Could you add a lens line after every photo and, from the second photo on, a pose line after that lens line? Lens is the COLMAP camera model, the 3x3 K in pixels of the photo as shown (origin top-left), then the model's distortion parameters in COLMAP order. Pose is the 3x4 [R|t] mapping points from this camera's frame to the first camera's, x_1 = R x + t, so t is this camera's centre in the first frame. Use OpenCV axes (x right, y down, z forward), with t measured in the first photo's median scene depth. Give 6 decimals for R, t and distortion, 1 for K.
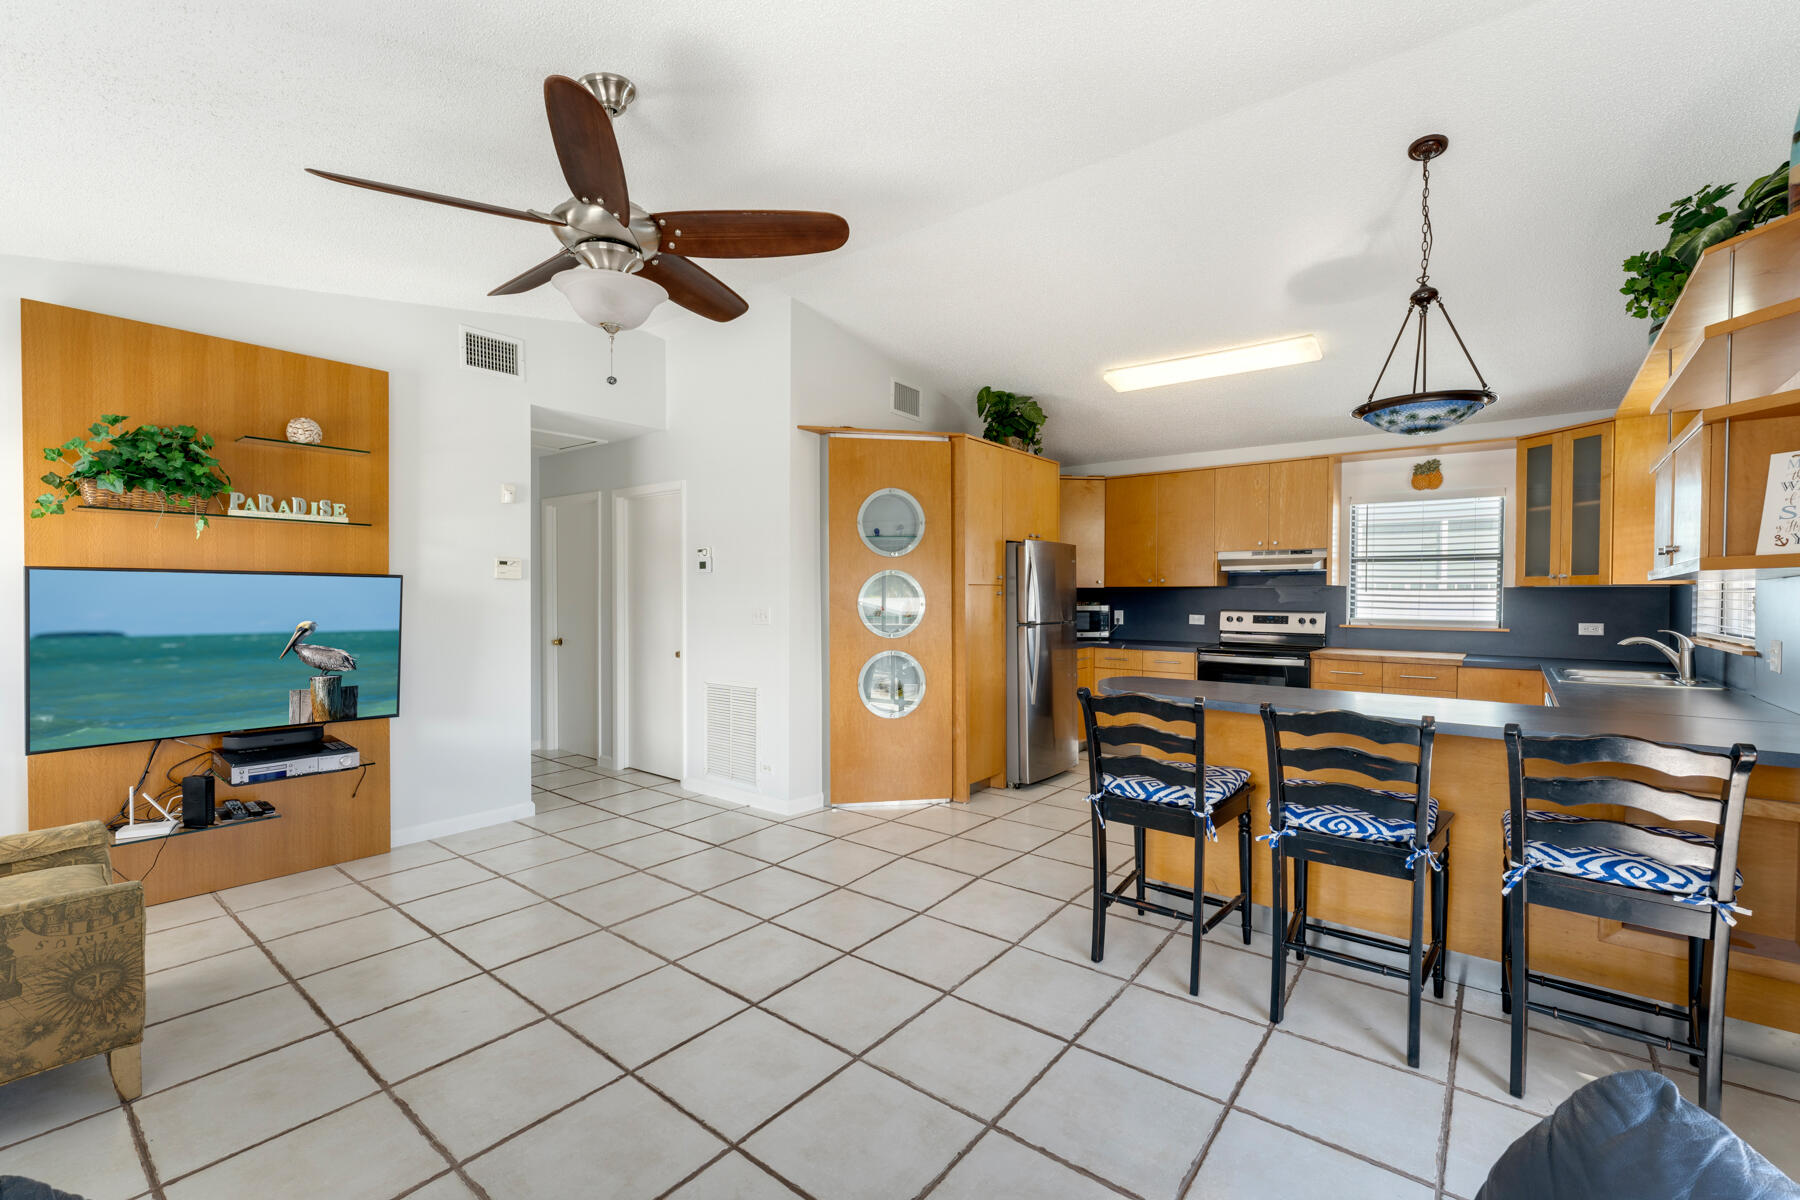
lens RADIAL K [[750.1, 0, 900.0], [0, 750.1, 600.0], [0, 0, 1]] dist [0.000519, 0.000070]
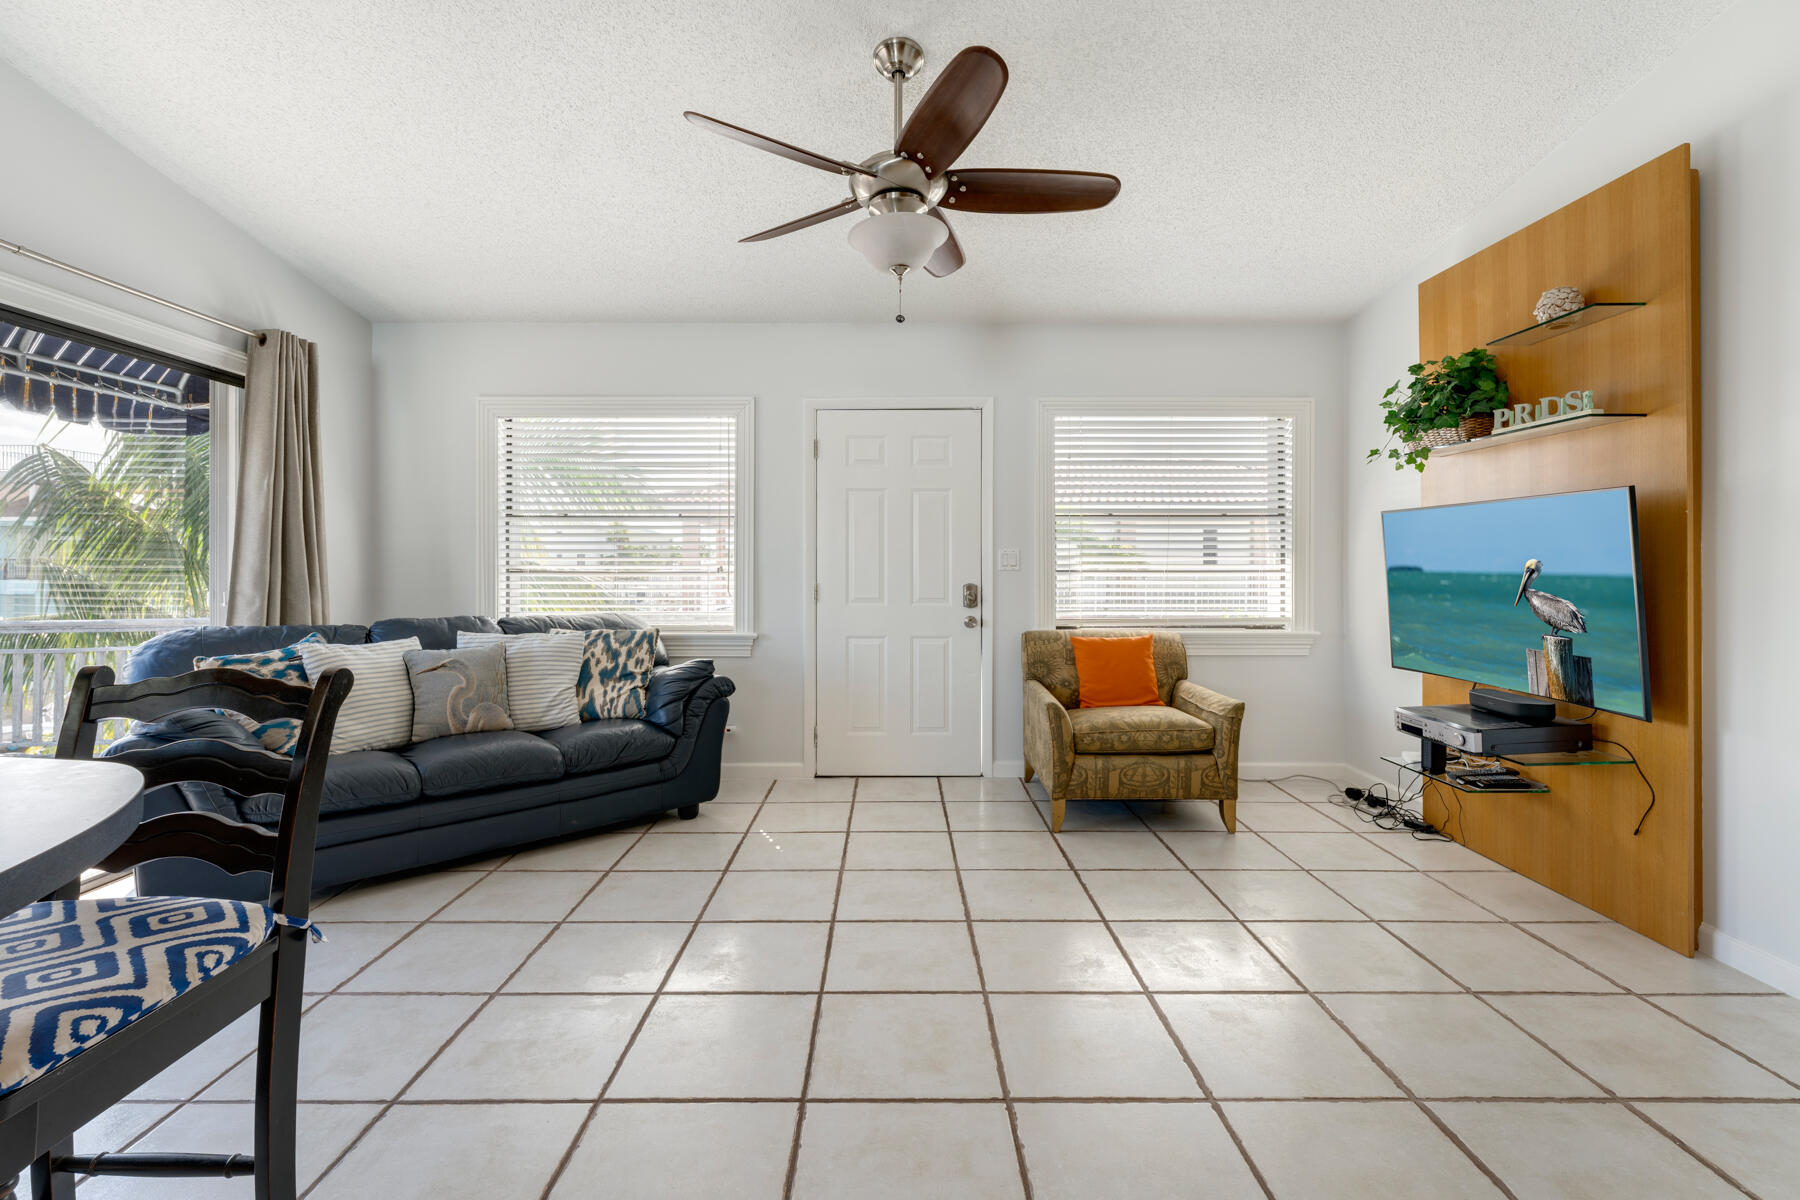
lens RADIAL K [[806.7, 0, 894.8], [0, 806.7, 566.9], [0, 0, 1]] dist [-0.003945, -0.000532]
pose [[-0.785932, -0.002413, -0.618308, 0.215412], [-0.006778, 0.999966, 0.004713, 0.036351], [0.618276, 0.007895, -0.785922, 1.241799]]
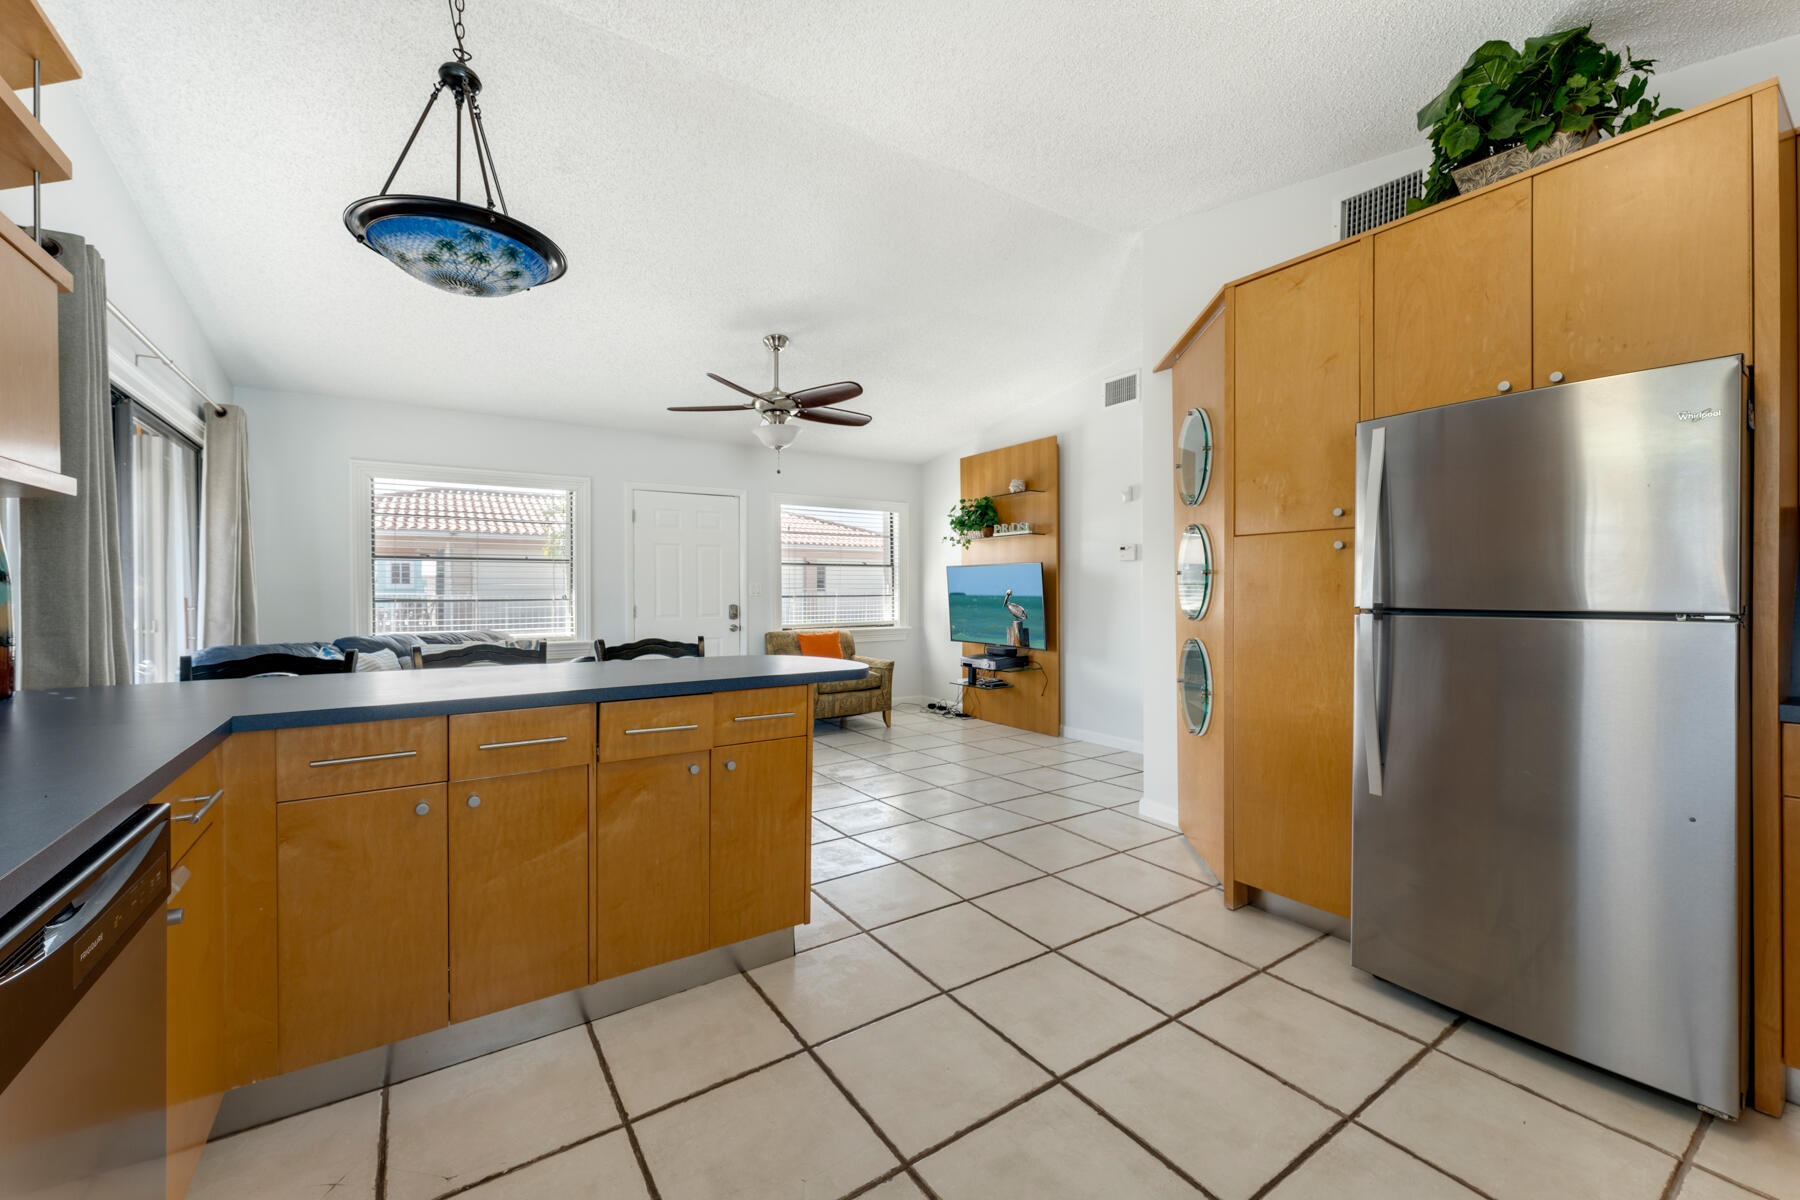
lens RADIAL K [[711.9, 0, 900.0], [0, 711.9, 600.0], [0, 0, 1]] dist [-0.000332, -0.000111]
pose [[-0.314647, 0.011440, -0.949140, 0.945049], [-0.003105, 0.999910, 0.013081, 0.031579], [0.949204, 0.007062, -0.314583, 1.296323]]
